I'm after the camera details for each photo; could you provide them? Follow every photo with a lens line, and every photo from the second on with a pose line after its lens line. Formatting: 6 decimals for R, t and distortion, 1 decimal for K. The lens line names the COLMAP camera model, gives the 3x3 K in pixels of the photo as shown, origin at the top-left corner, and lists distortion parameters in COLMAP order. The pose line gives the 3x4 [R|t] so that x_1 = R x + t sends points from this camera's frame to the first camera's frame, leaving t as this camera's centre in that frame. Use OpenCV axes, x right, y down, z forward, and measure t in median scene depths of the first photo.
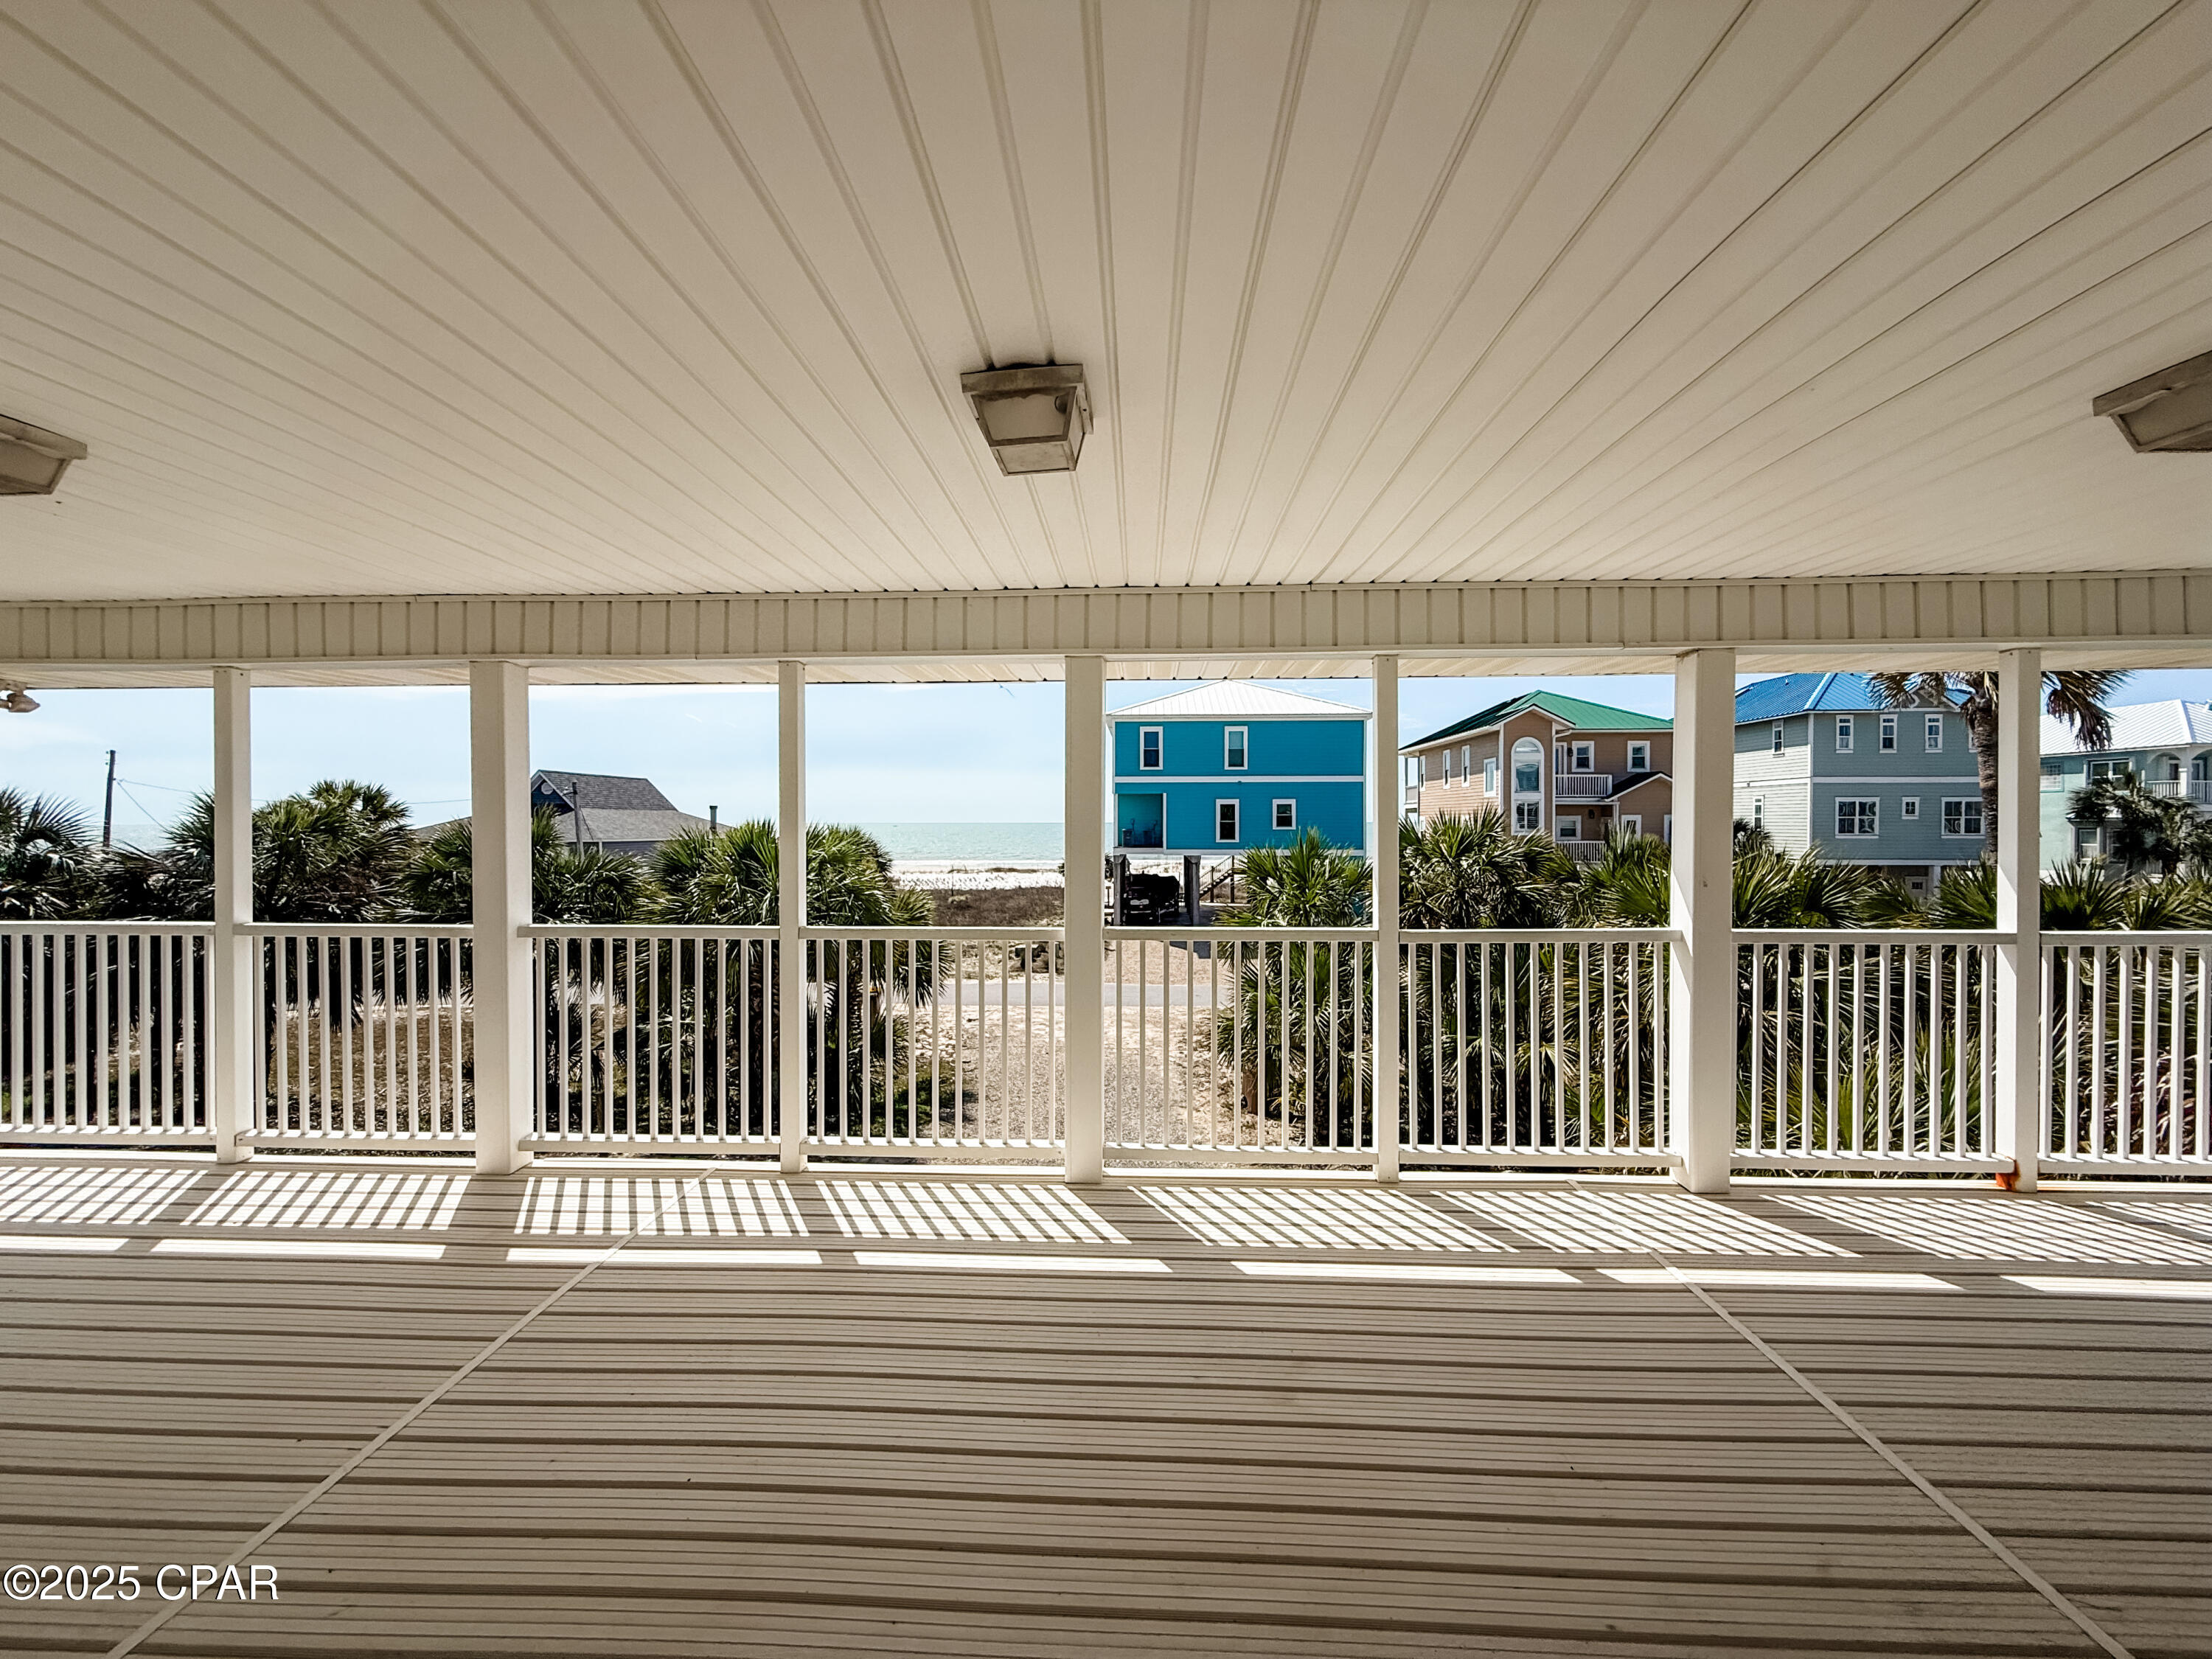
lens RADIAL K [[879.4, 0, 1108.4], [0, 879.4, 822.3], [0, 0, 1]] dist [0.001080, 0.000272]
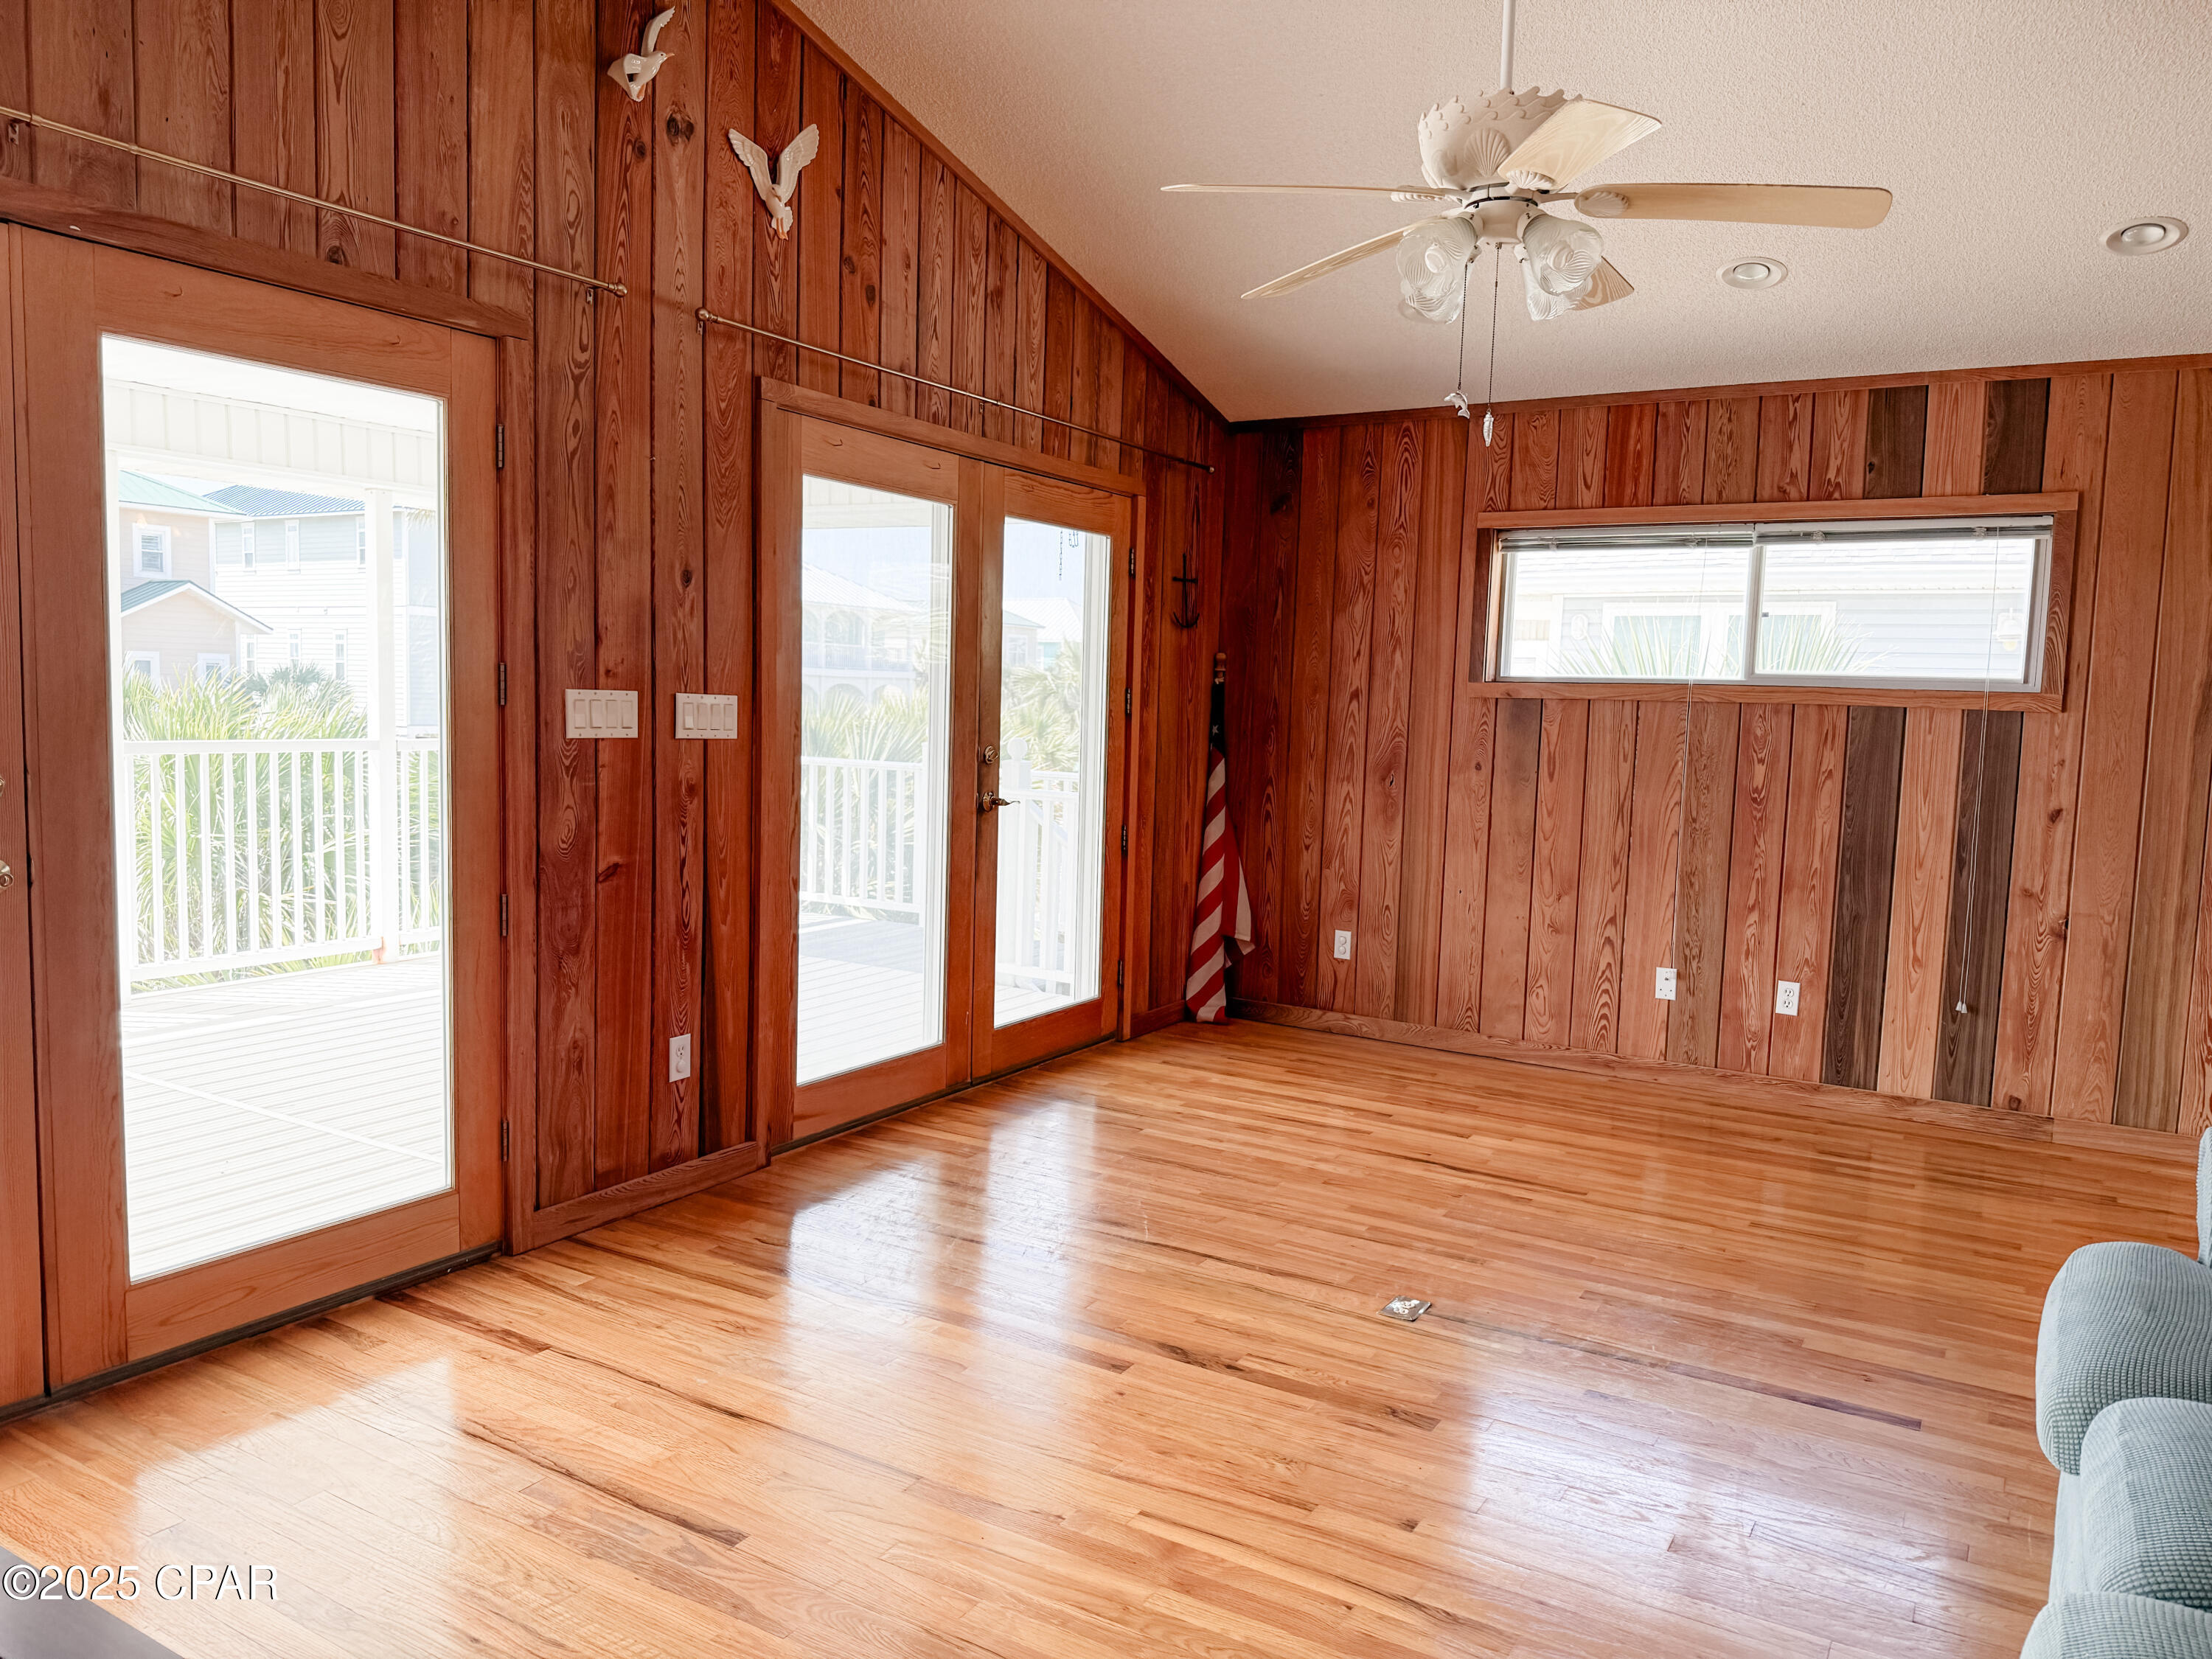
lens RADIAL K [[1564.1, 0, 1102.7], [0, 1564.1, 837.0], [0, 0, 1]] dist [0.032213, -0.004834]
pose [[0.481239, -0.062417, 0.874365, -0.031417], [-0.029854, 0.995716, 0.087511, 0.004354], [-0.876081, -0.068217, 0.477314, -0.080330]]
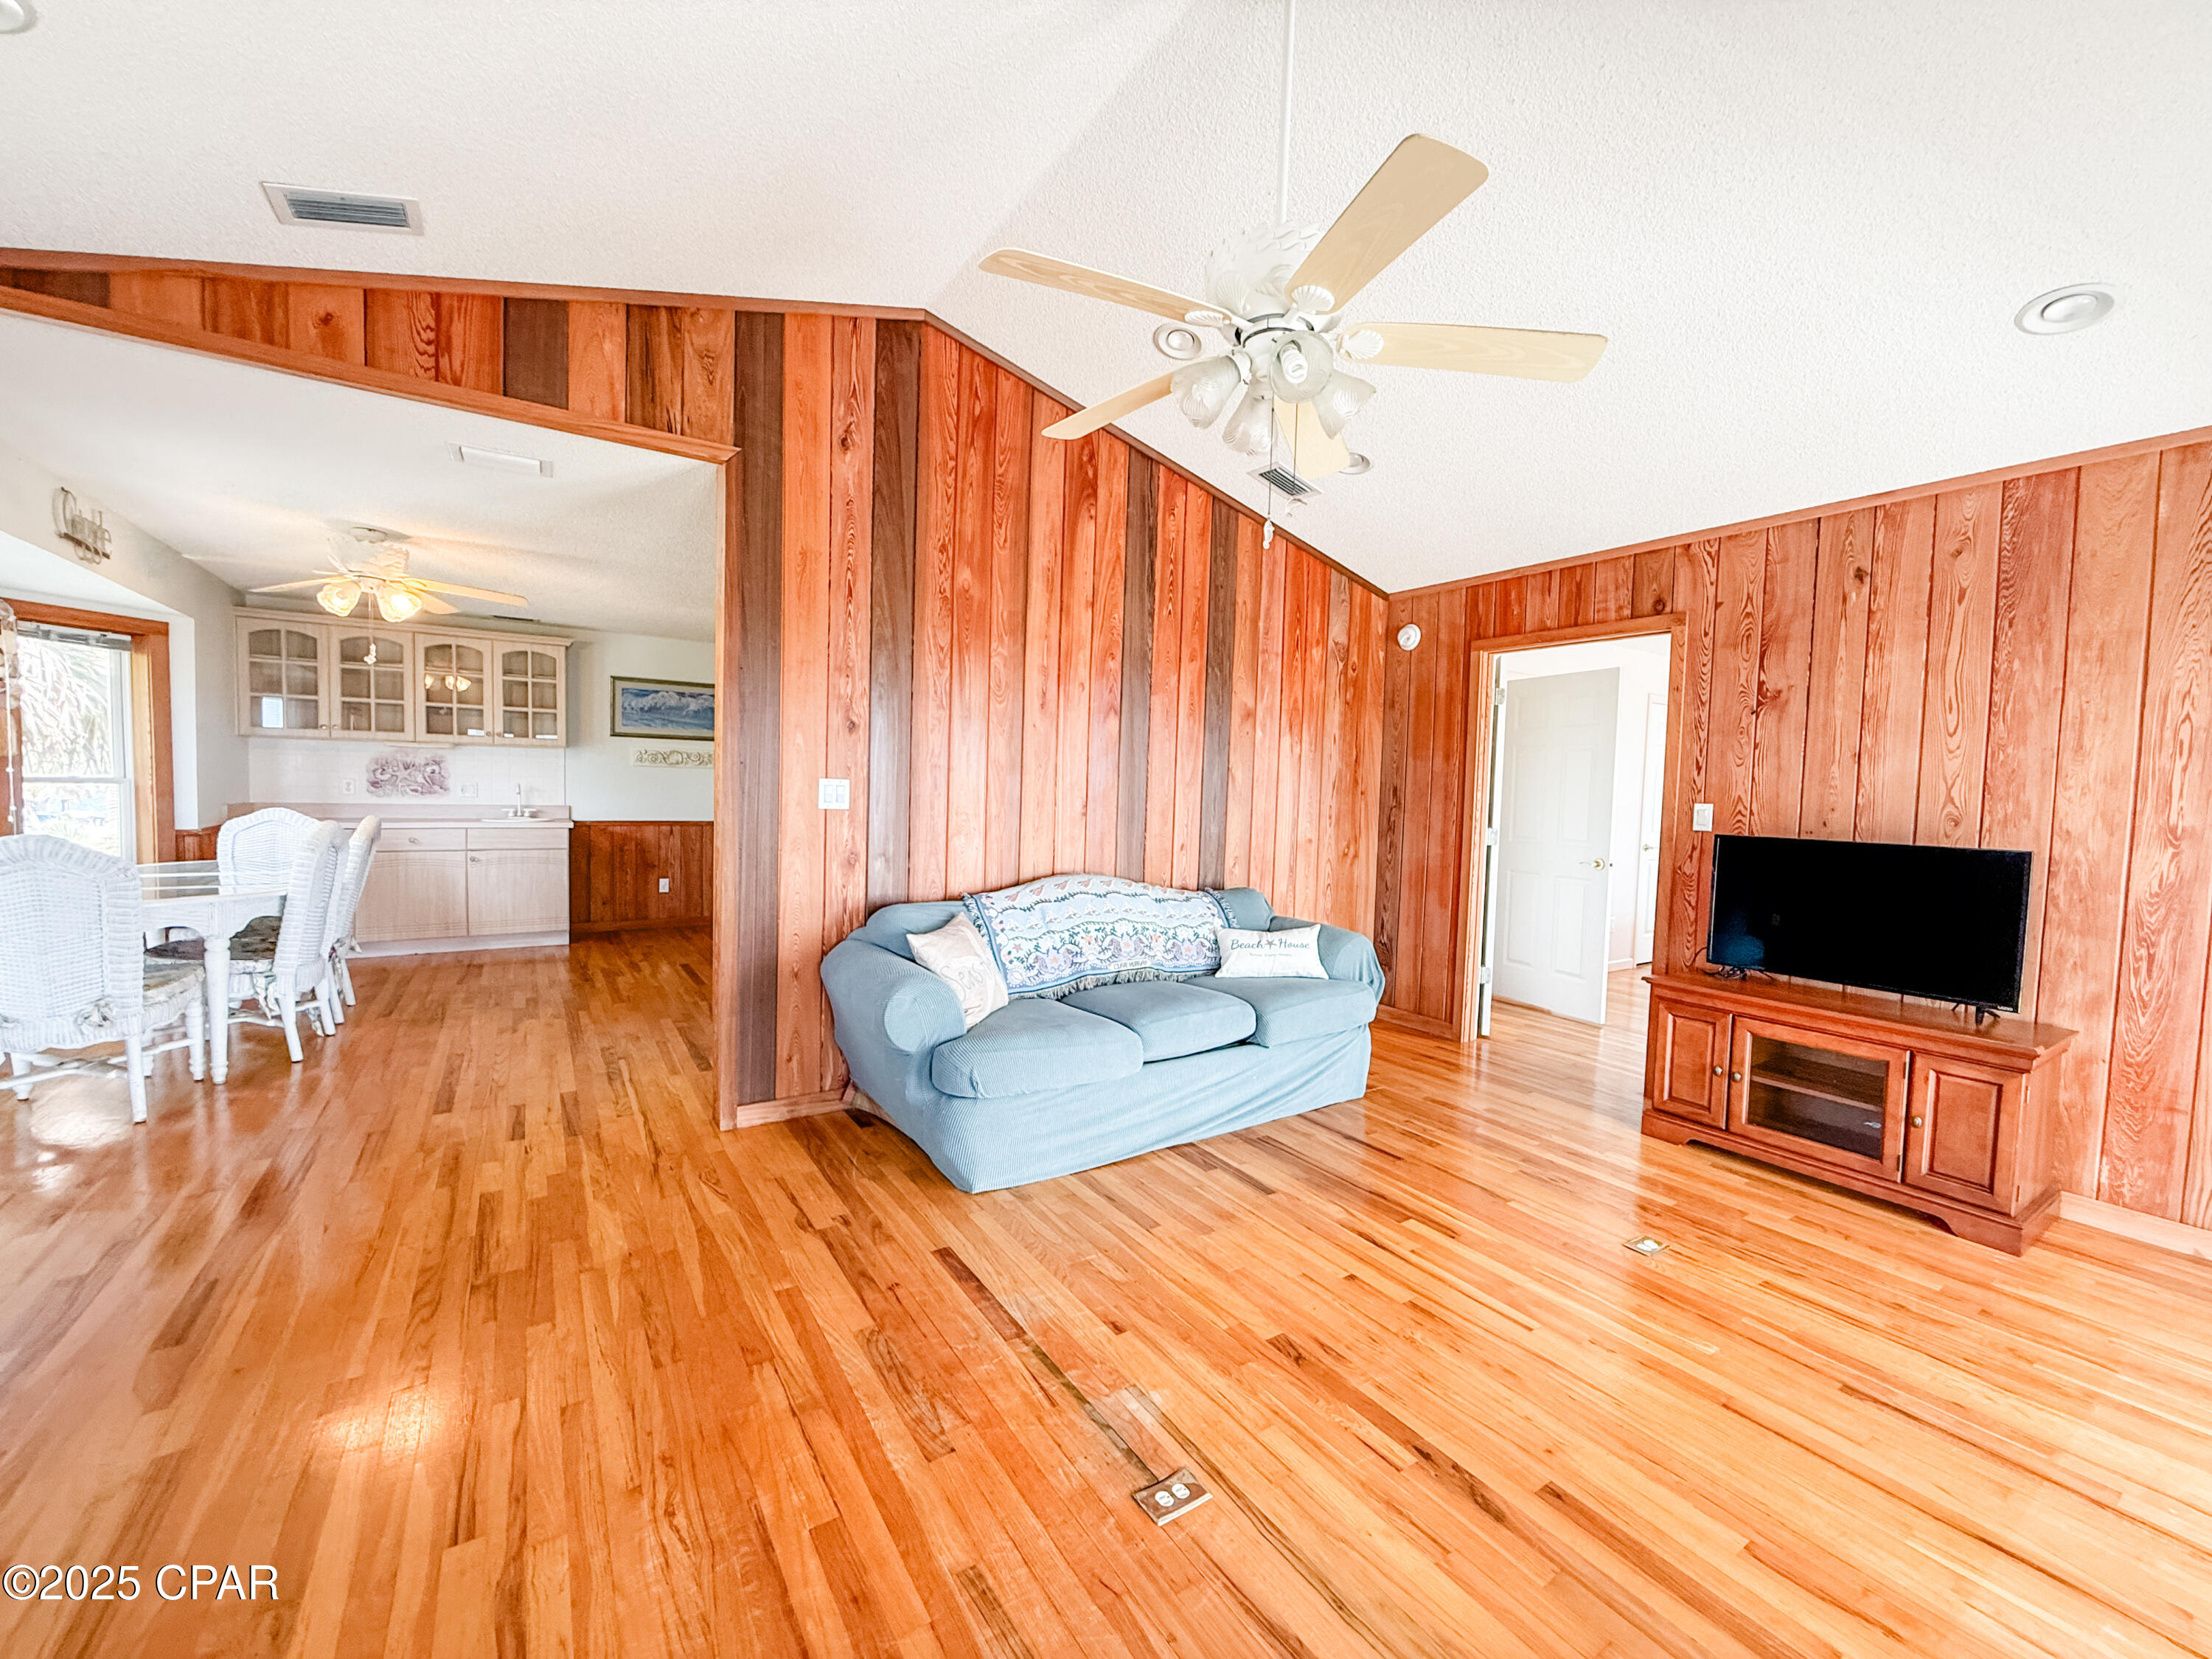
lens RADIAL K [[879.4, 0, 1101.2], [0, 879.4, 837.3], [0, 0, 1]] dist [0.001080, 0.000272]
pose [[-0.812359, 0.014283, -0.582982, 0.087928], [-0.027191, 0.997685, 0.062332, 0.004769], [0.582523, 0.066488, -0.810090, -0.020785]]
